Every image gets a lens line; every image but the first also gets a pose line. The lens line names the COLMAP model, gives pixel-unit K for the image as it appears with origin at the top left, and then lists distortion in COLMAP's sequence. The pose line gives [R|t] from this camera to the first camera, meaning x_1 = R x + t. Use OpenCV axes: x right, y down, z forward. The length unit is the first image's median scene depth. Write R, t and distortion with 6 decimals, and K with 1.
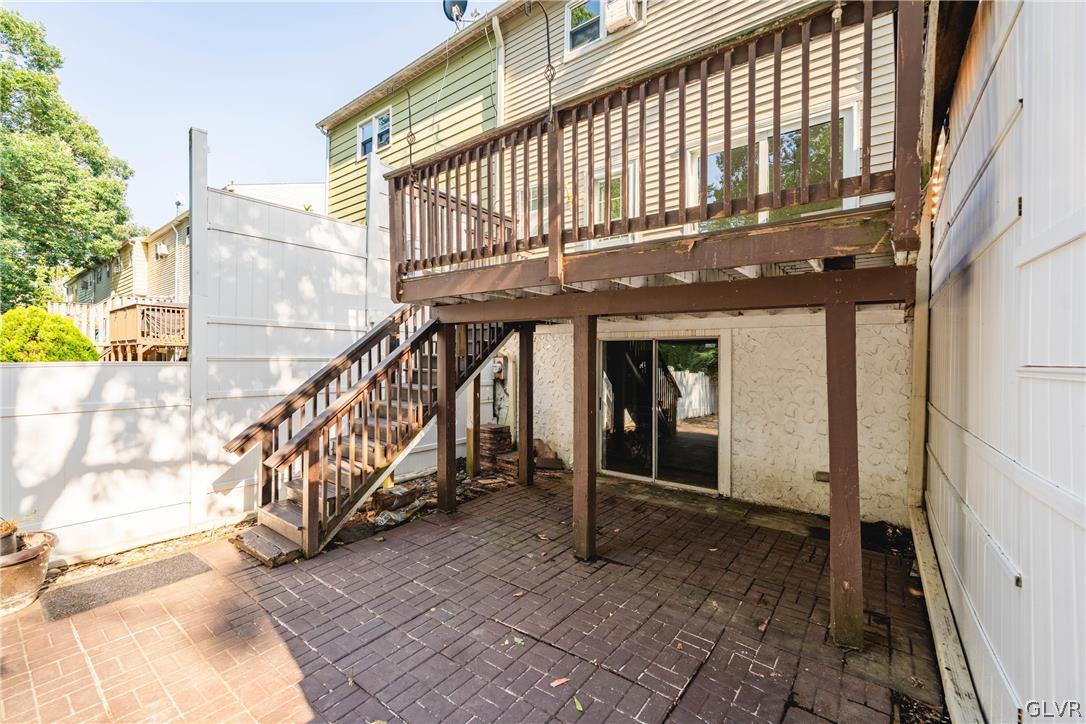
lens RADIAL K [[454.9, 0, 544.4], [0, 454.9, 349.6], [0, 0, 1]] dist [-0.000402, -0.000250]
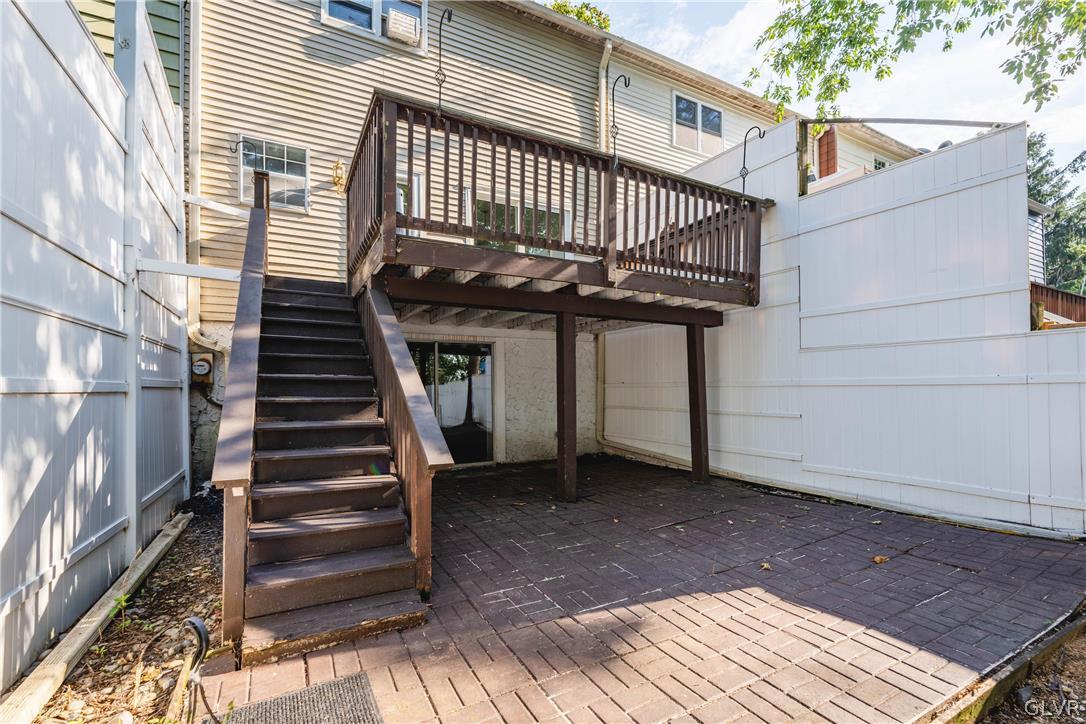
lens RADIAL K [[420.4, 0, 542.5], [0, 420.4, 368.8], [0, 0, 1]] dist [-0.001210, -0.000069]
pose [[0.458608, 0.022506, 0.888353, -0.686735], [-0.014468, 0.999736, -0.017859, 0.072051], [-0.888521, -0.004663, 0.458813, 0.356006]]
